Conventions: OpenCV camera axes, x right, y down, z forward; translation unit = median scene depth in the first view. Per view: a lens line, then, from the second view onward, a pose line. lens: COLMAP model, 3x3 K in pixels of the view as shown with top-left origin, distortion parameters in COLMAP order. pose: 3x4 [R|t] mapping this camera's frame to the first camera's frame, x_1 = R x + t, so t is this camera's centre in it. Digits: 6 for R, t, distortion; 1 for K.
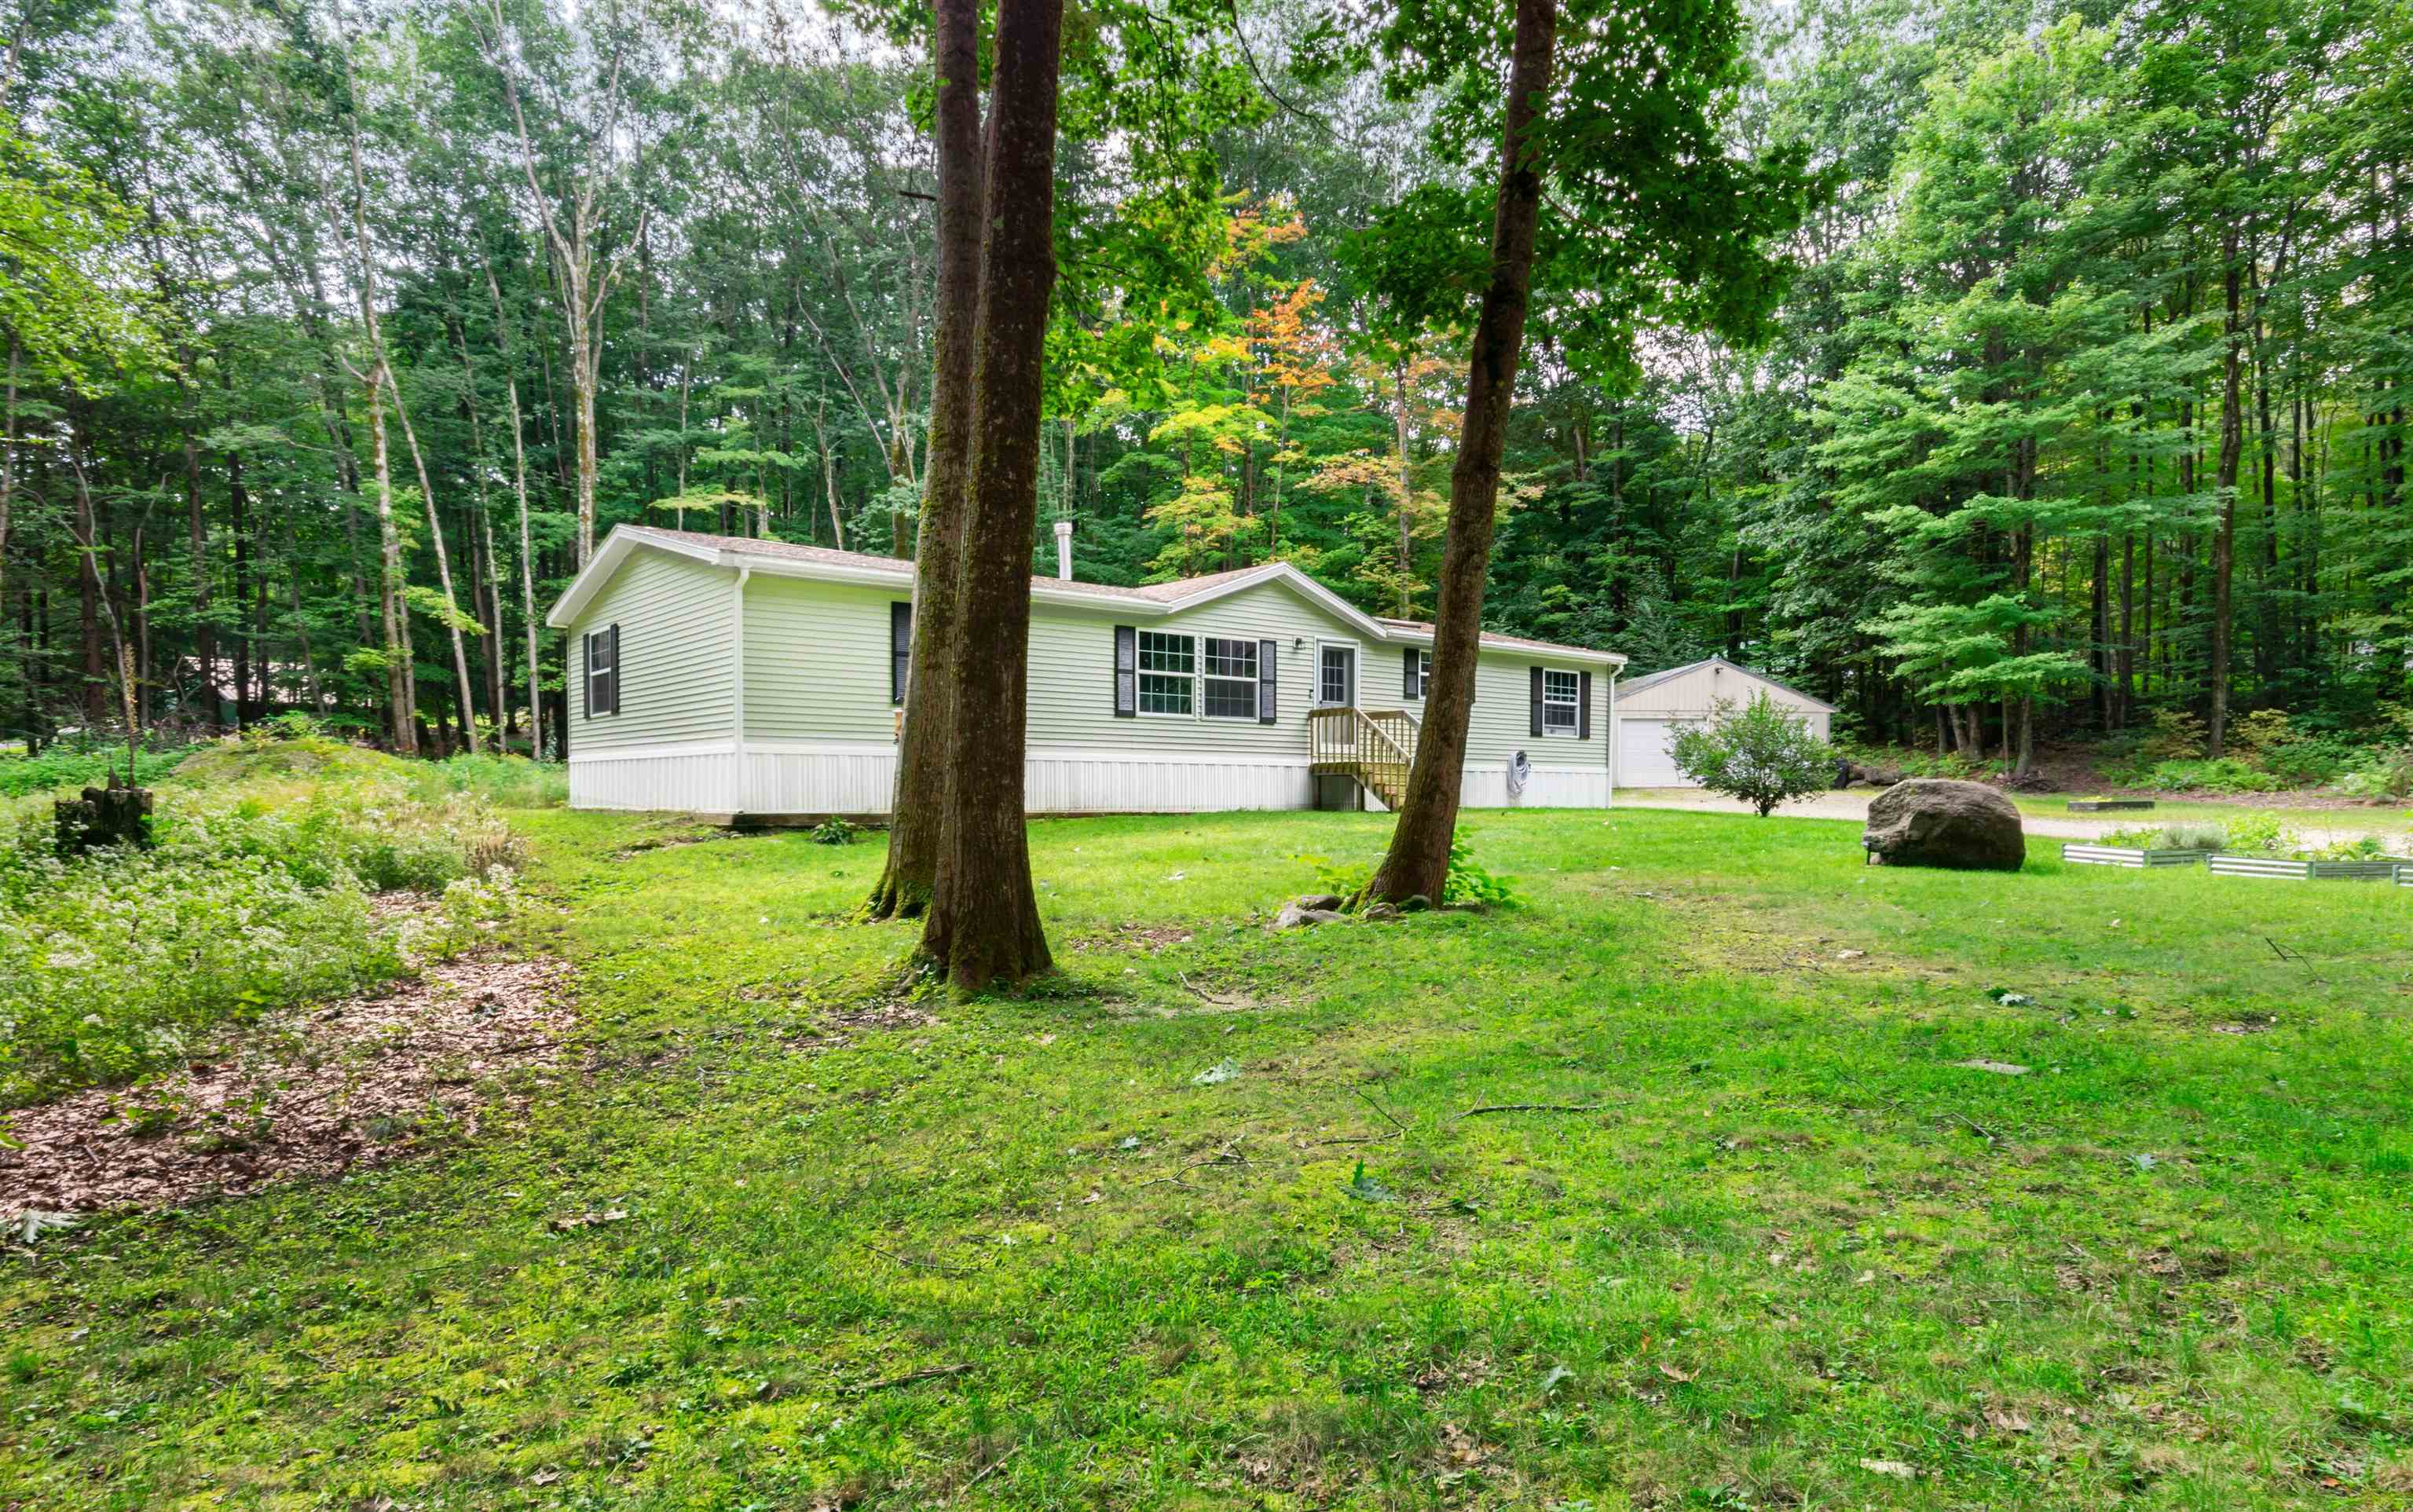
lens RADIAL K [[1351.3, 0, 1280.0], [0, 1351.3, 851.0], [0, 0, 1]] dist [0.004067, 0.001757]
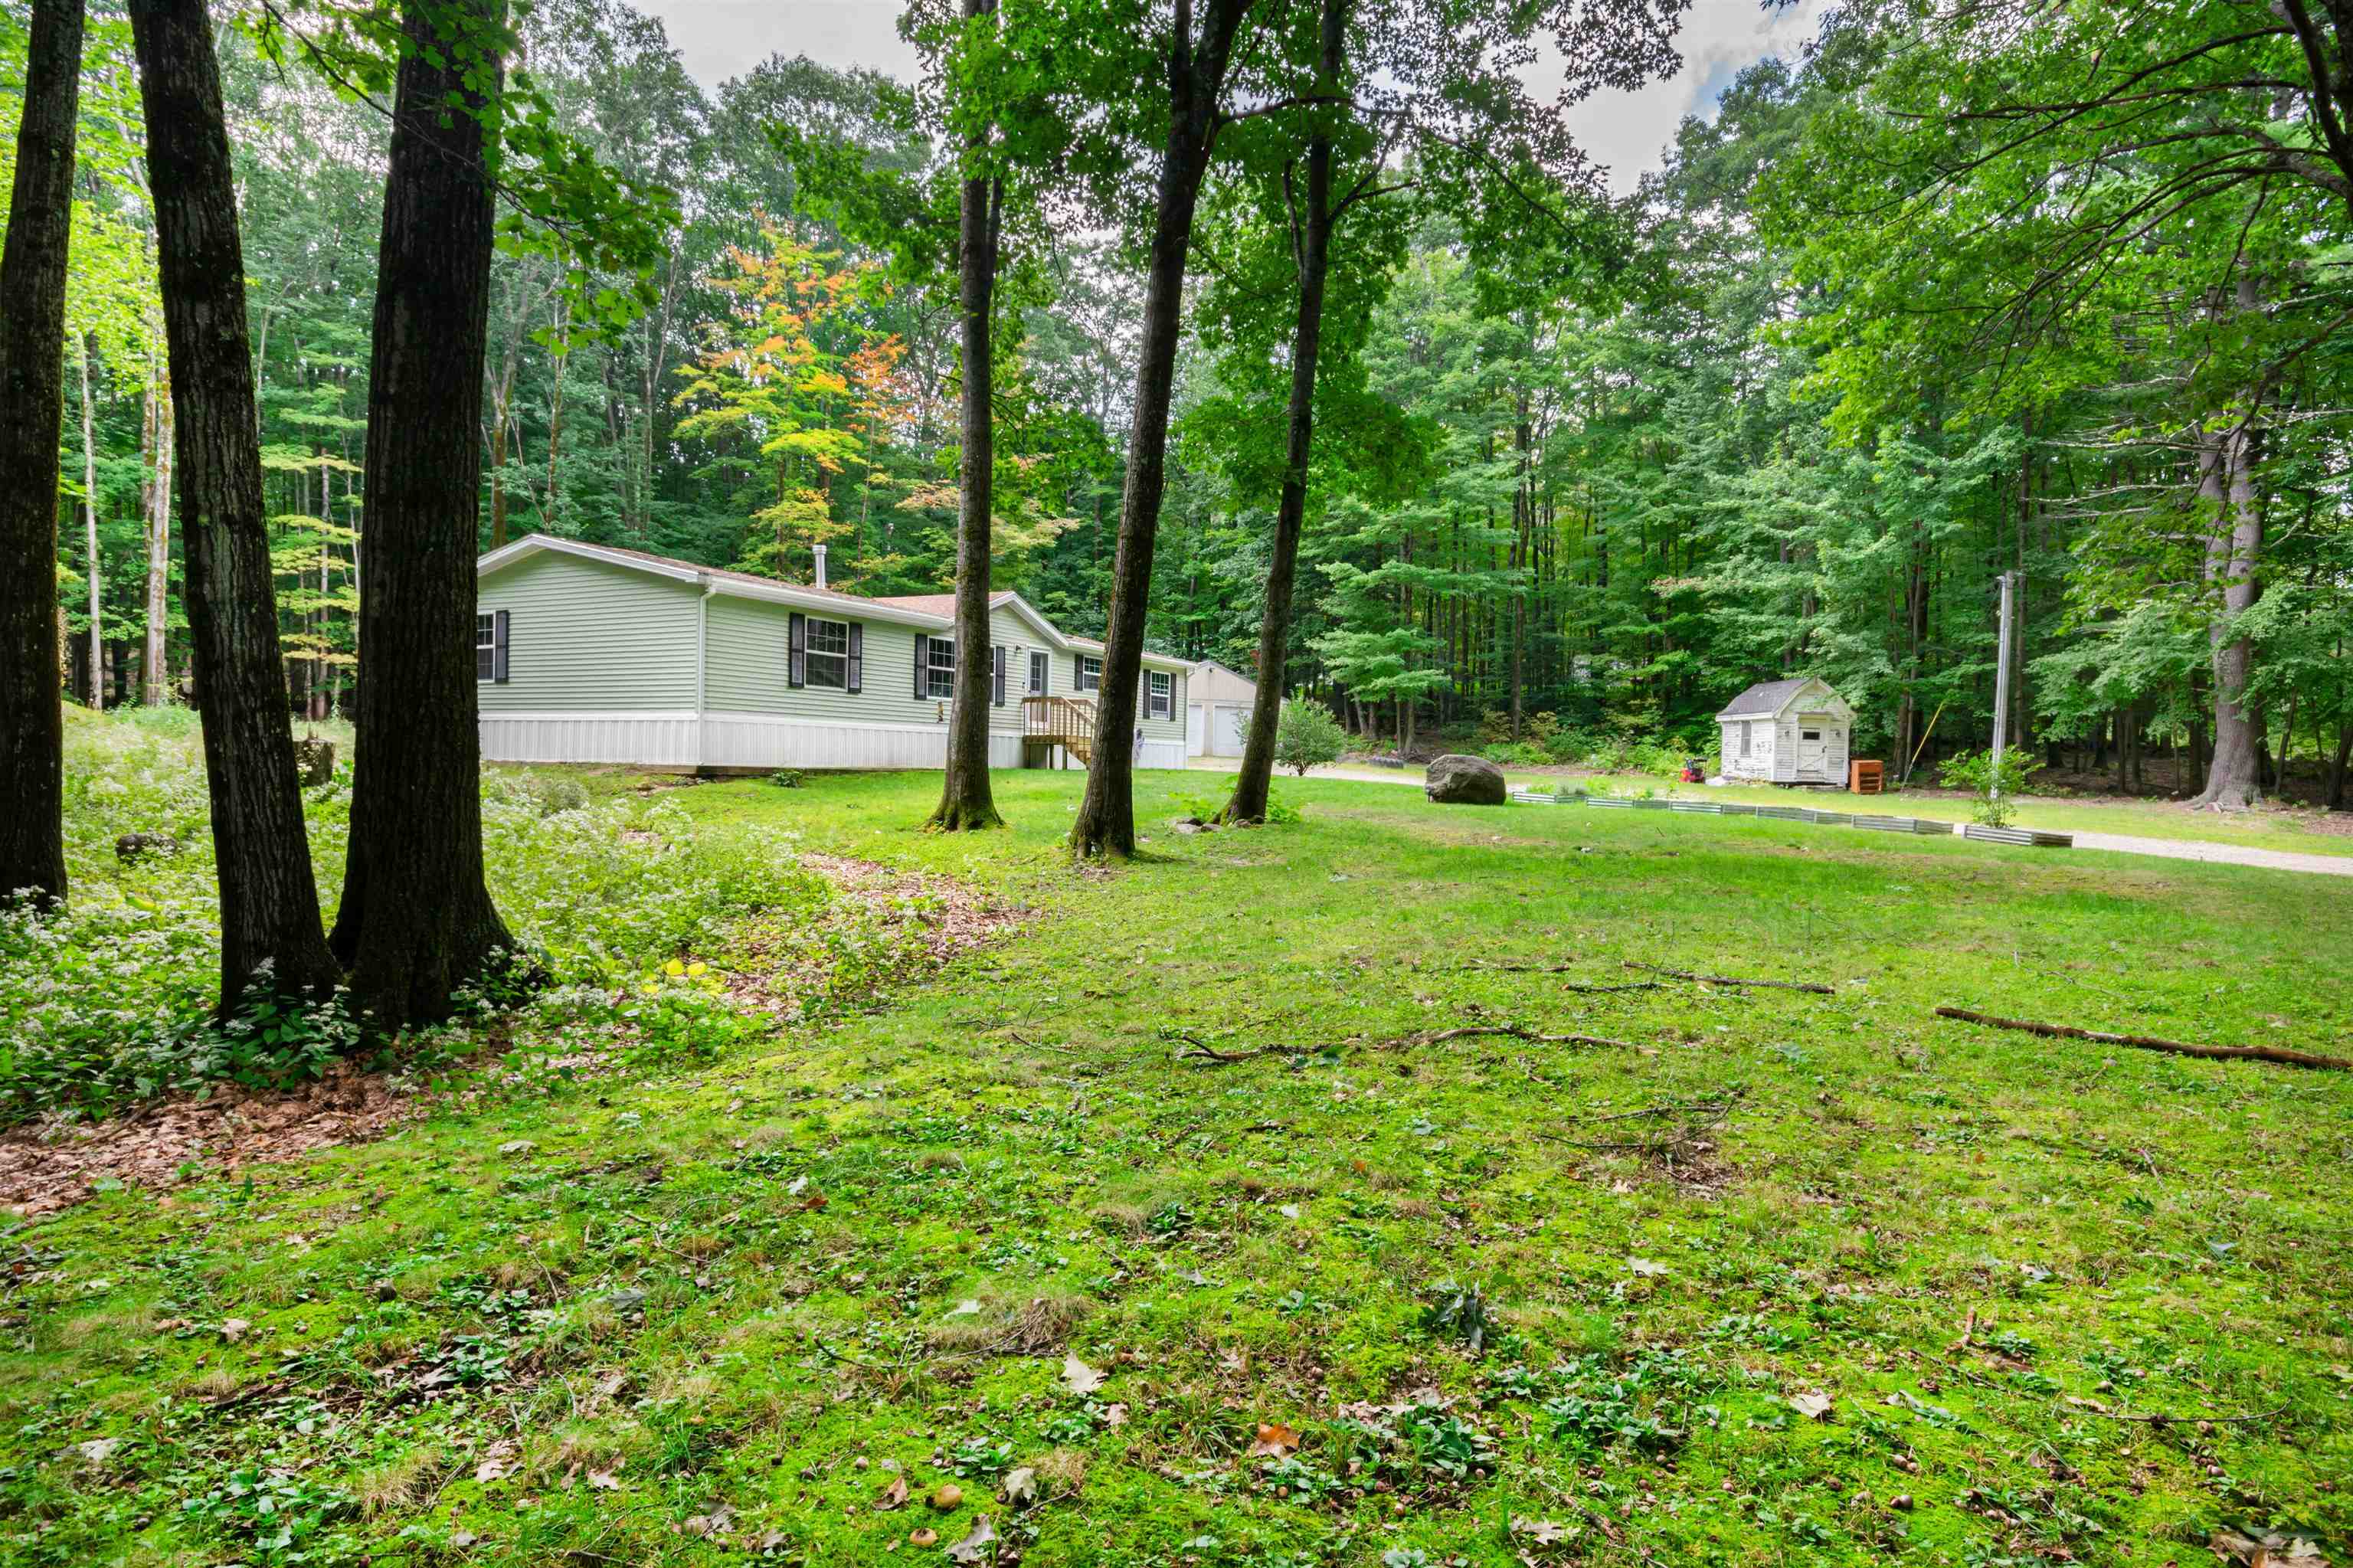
lens RADIAL K [[1254.0, 0, 1176.5], [0, 1254.0, 784.0], [0, 0, 1]] dist [0.002085, 0.001194]
pose [[0.927171, 0.007958, 0.374554, -0.201804], [0.000588, 0.999742, -0.022697, 0.009507], [-0.374638, 0.021265, 0.926927, -0.164145]]
